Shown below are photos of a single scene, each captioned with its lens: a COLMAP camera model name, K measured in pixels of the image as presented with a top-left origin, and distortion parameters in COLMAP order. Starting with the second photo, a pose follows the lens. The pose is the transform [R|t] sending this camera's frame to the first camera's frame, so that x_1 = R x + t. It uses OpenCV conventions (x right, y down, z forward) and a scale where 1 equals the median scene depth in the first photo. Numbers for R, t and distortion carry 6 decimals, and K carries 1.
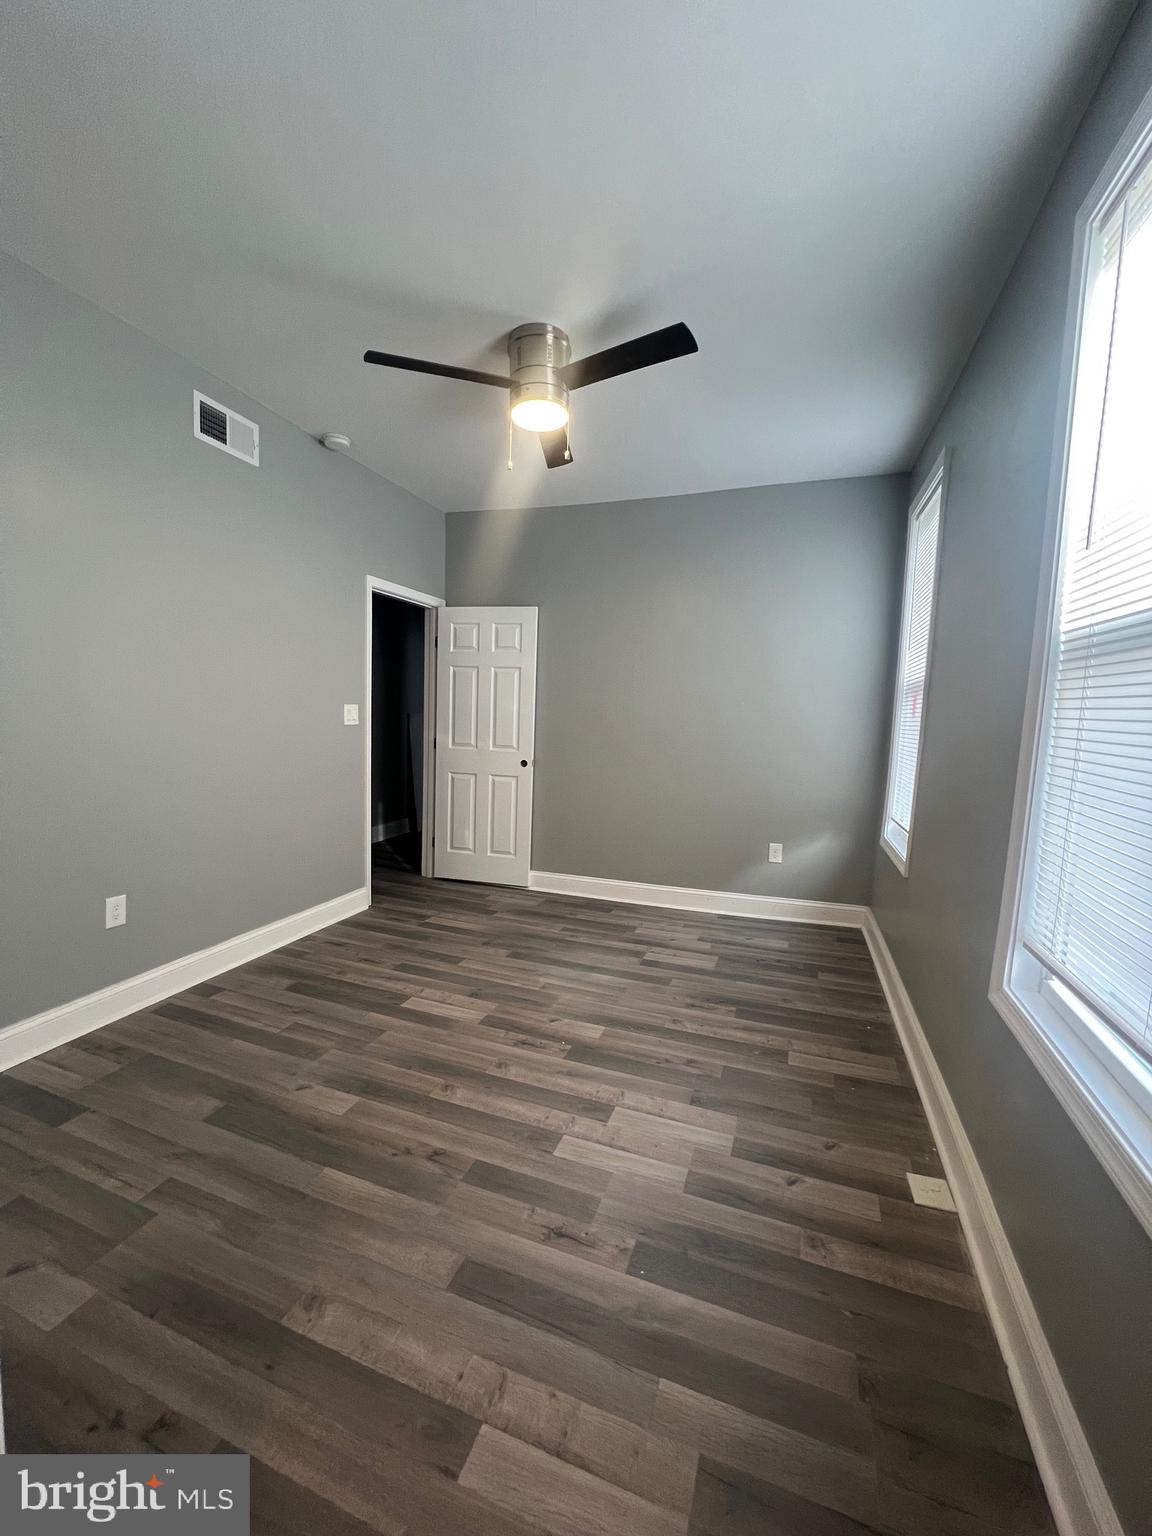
lens RADIAL K [[600.8, 0, 576.0], [0, 600.8, 768.0], [0, 0, 1]] dist [-0.000235, 0.000001]
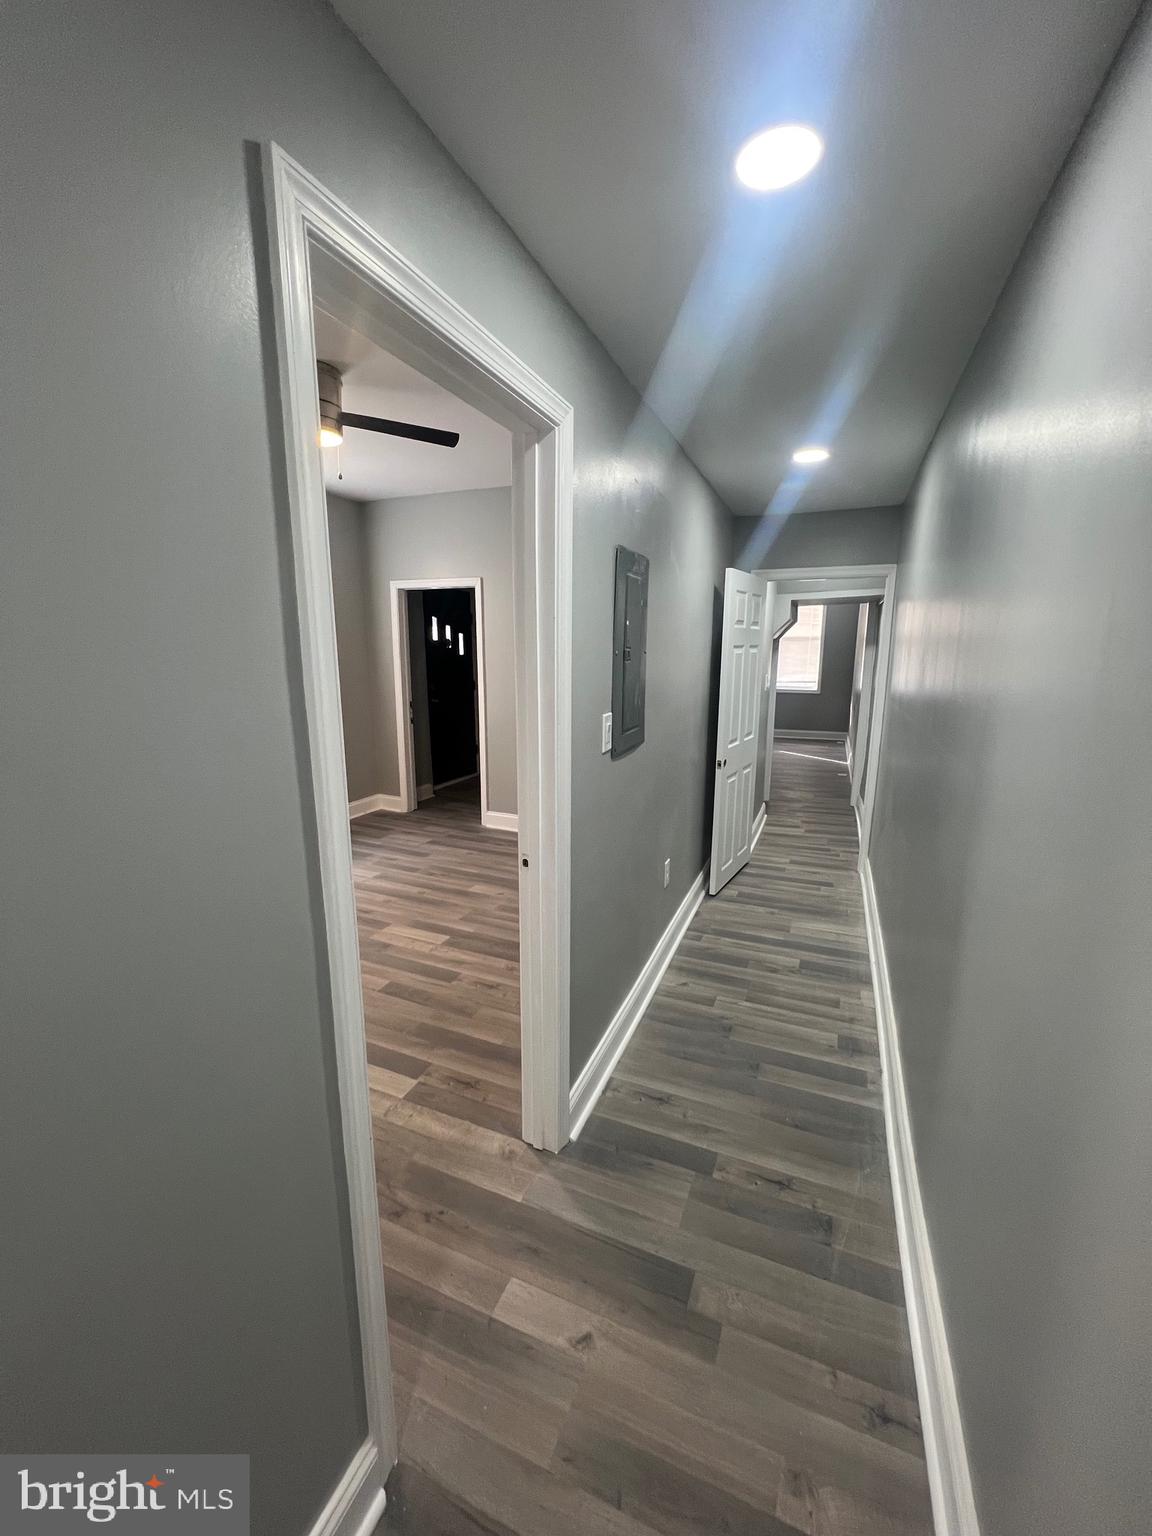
lens RADIAL K [[600.8, 0, 576.0], [0, 600.8, 768.0], [0, 0, 1]] dist [-0.000235, 0.000001]
pose [[-0.998139, -0.040345, 0.045726, -0.636362], [-0.025526, 0.957424, 0.287554, -0.311608], [-0.055380, 0.285852, -0.956672, 2.218574]]
